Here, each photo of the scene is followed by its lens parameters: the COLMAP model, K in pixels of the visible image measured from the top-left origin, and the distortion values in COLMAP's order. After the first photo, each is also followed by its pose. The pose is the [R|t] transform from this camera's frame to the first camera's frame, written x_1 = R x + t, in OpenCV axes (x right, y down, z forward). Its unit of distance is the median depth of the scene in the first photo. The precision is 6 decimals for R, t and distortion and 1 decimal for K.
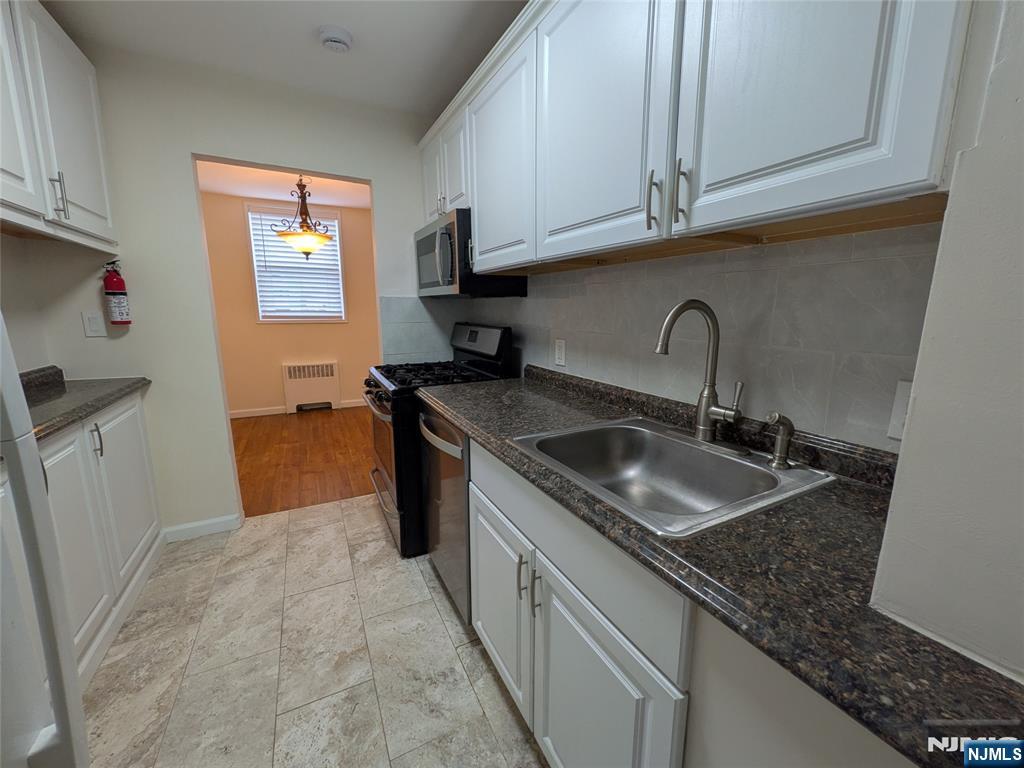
lens RADIAL K [[400.6, 0, 512.0], [0, 400.6, 384.0], [0, 0, 1]] dist [-0.001555, 0.000072]
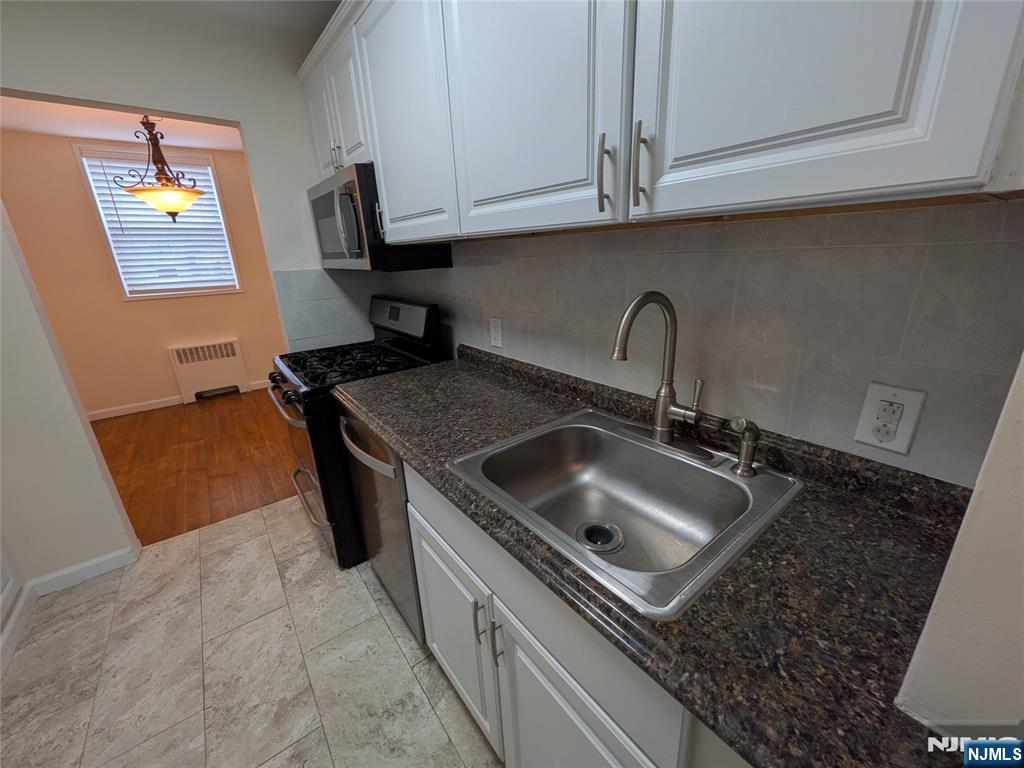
lens RADIAL K [[400.6, 0, 512.0], [0, 400.6, 384.0], [0, 0, 1]] dist [-0.001555, 0.000072]
pose [[0.982783, -0.094079, 0.159015, 0.002914], [0.073379, 0.988612, 0.131385, -0.092550], [-0.169565, -0.117454, 0.978495, 0.115694]]
